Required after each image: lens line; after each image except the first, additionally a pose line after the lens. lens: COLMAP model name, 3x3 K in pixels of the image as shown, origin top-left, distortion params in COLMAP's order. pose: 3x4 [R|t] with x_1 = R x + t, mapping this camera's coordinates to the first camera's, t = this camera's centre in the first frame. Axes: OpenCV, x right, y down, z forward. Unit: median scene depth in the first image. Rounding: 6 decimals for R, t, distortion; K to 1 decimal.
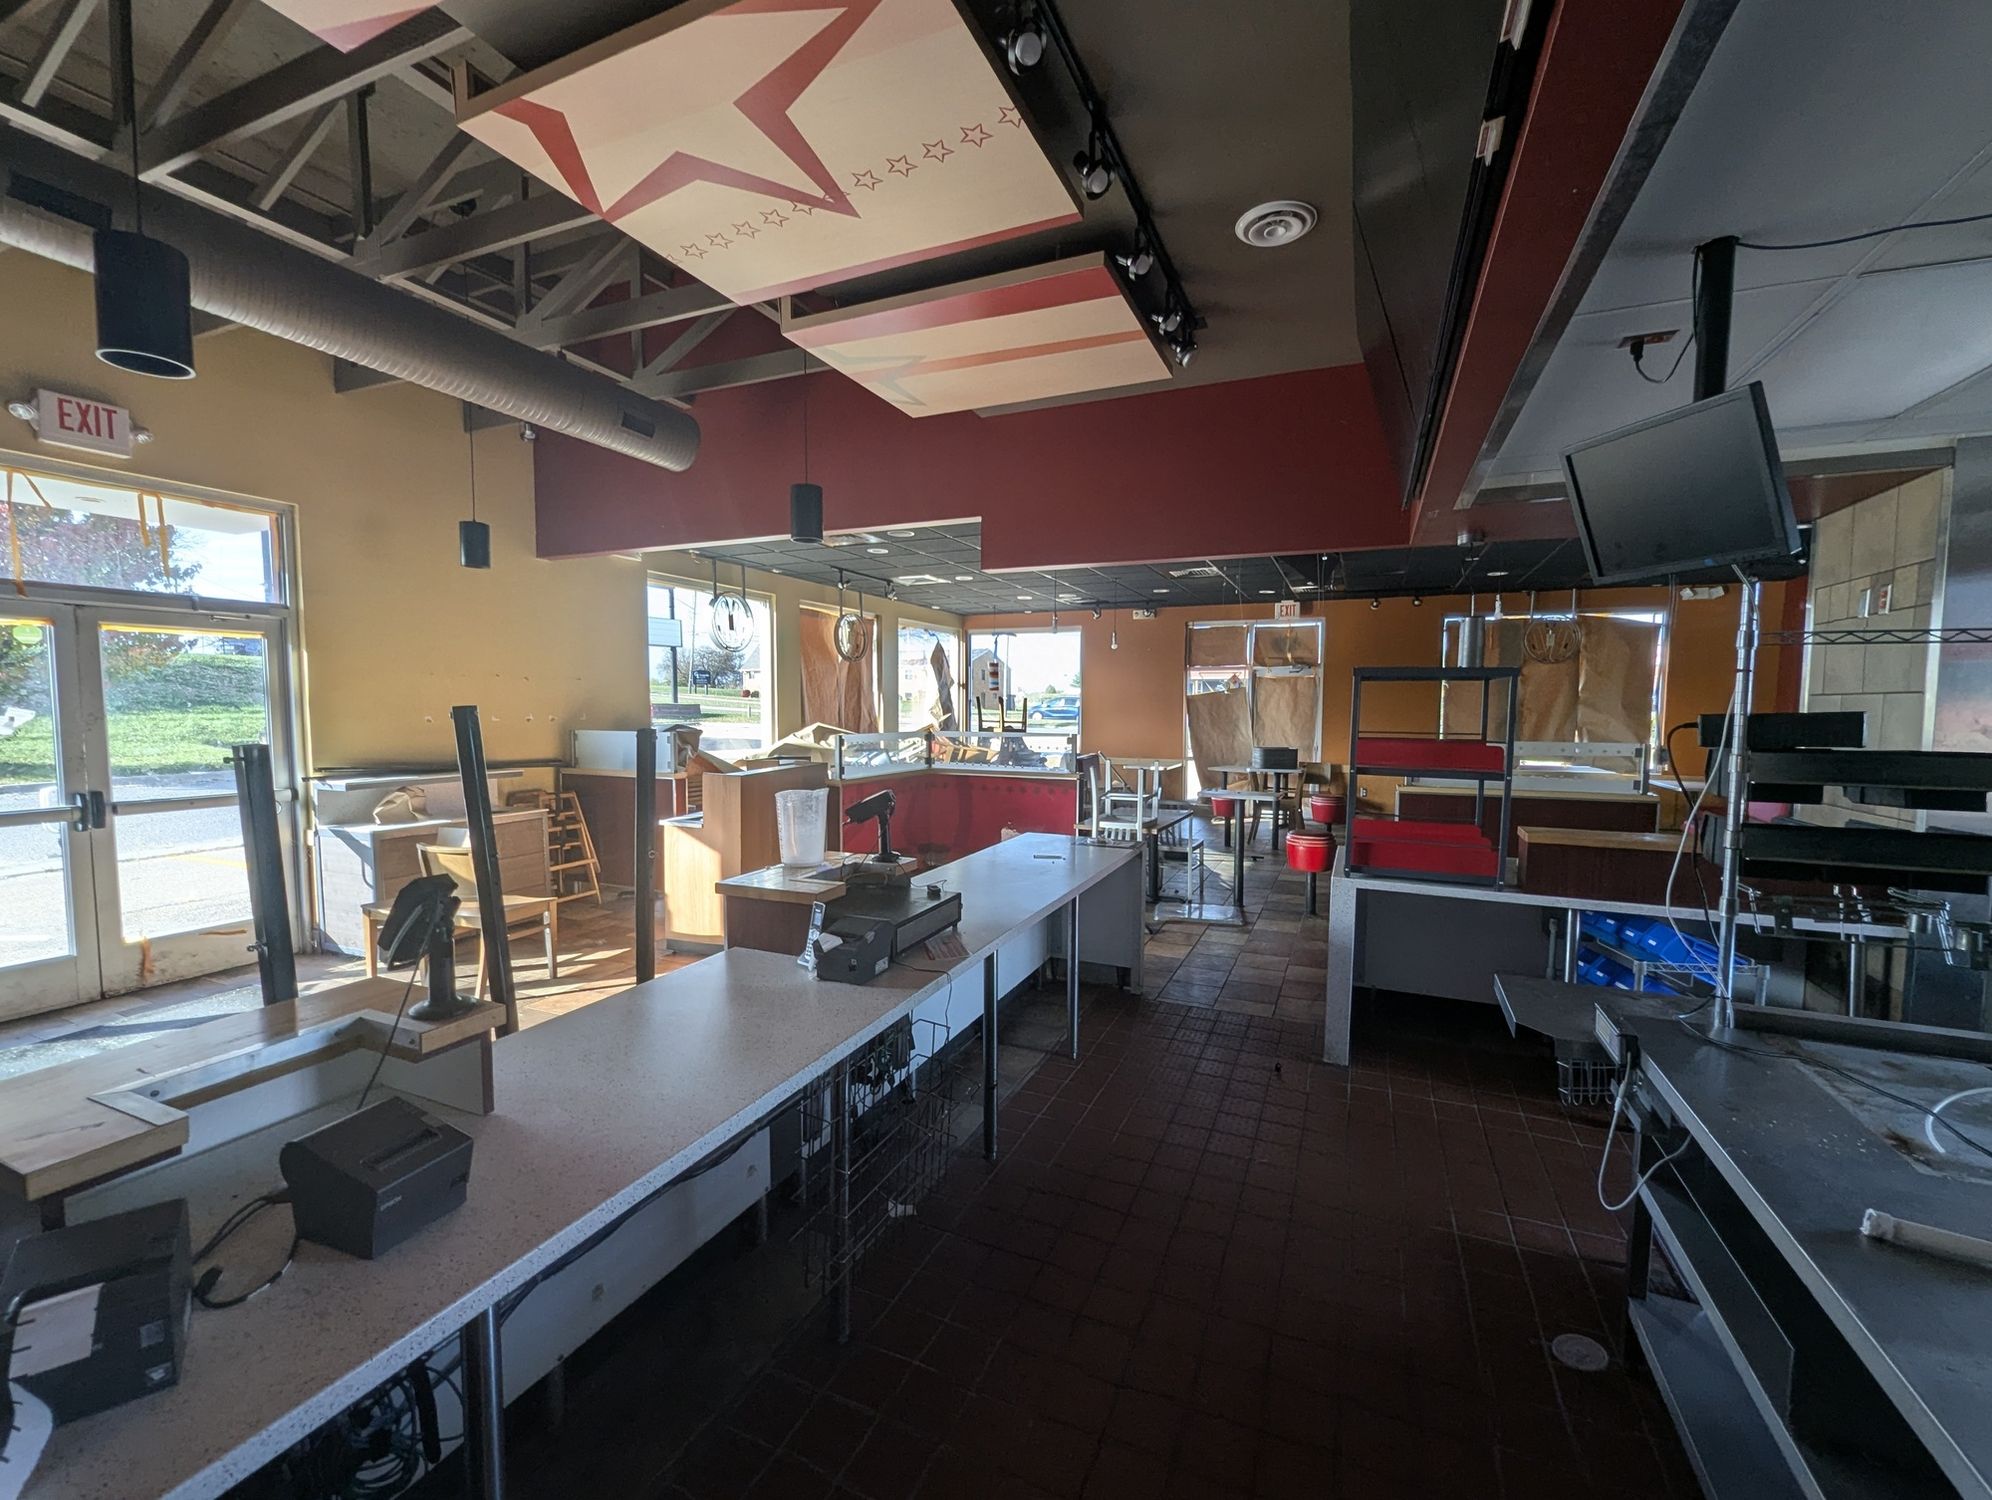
lens RADIAL K [[835.4, 0, 992.7], [0, 835.4, 760.7], [0, 0, 1]] dist [-0.000052, -0.000009]
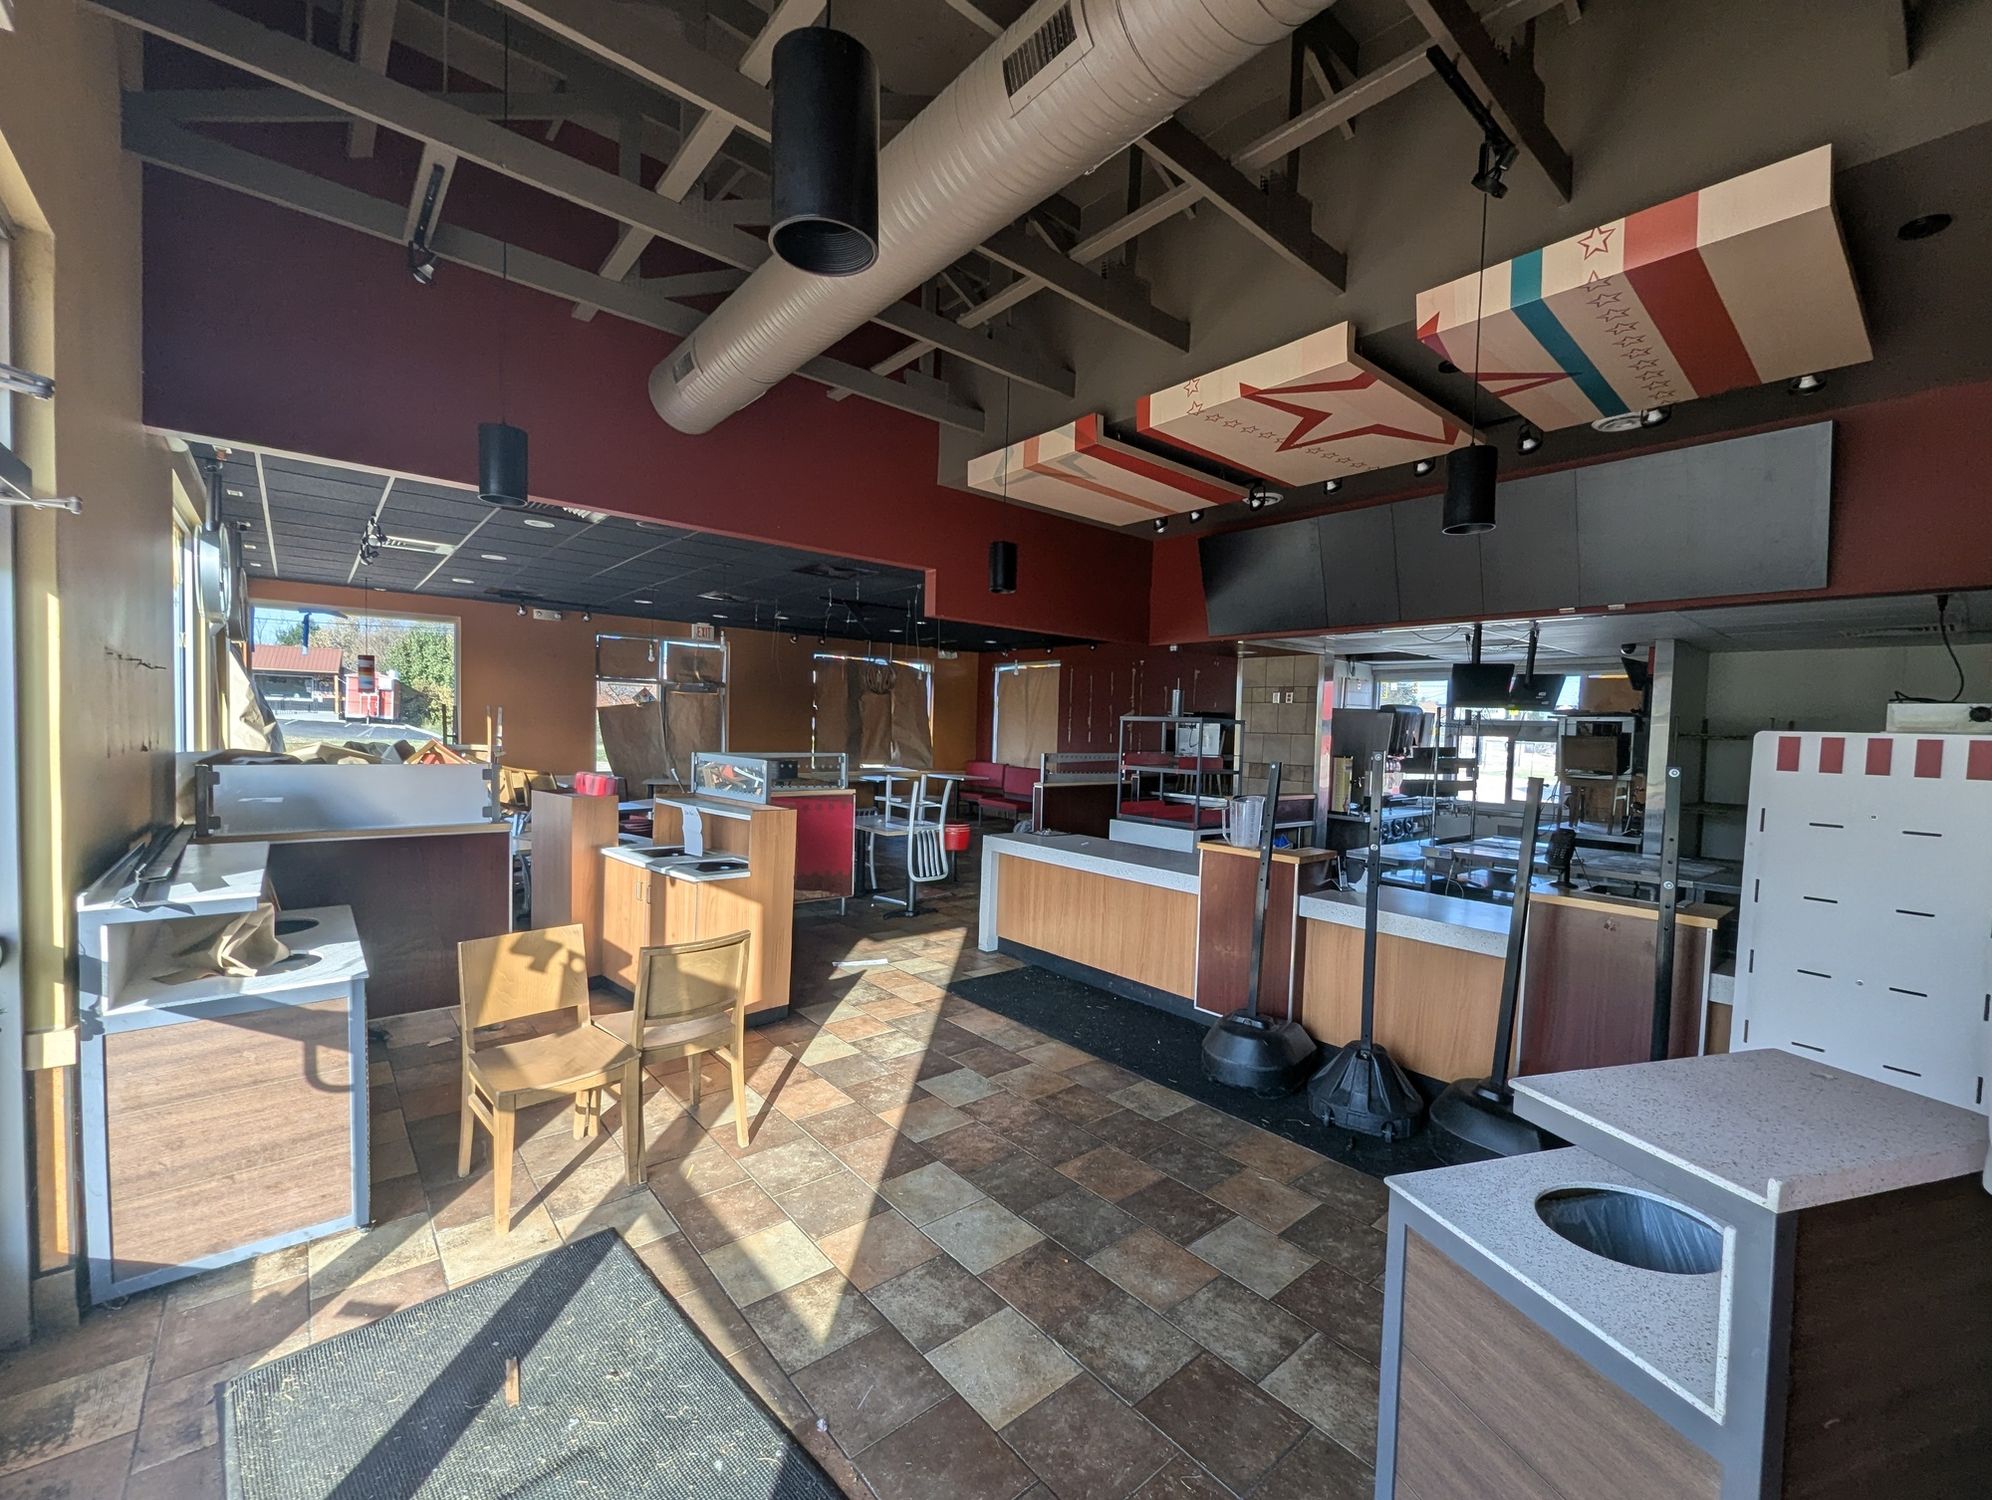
lens RADIAL K [[835.4, 0, 992.7], [0, 835.4, 760.7], [0, 0, 1]] dist [-0.000052, -0.000009]
pose [[0.438551, -0.031106, 0.898168, -0.516837], [0.034729, 0.999241, 0.017649, -0.022093], [-0.898035, 0.023453, 0.439299, 0.211288]]
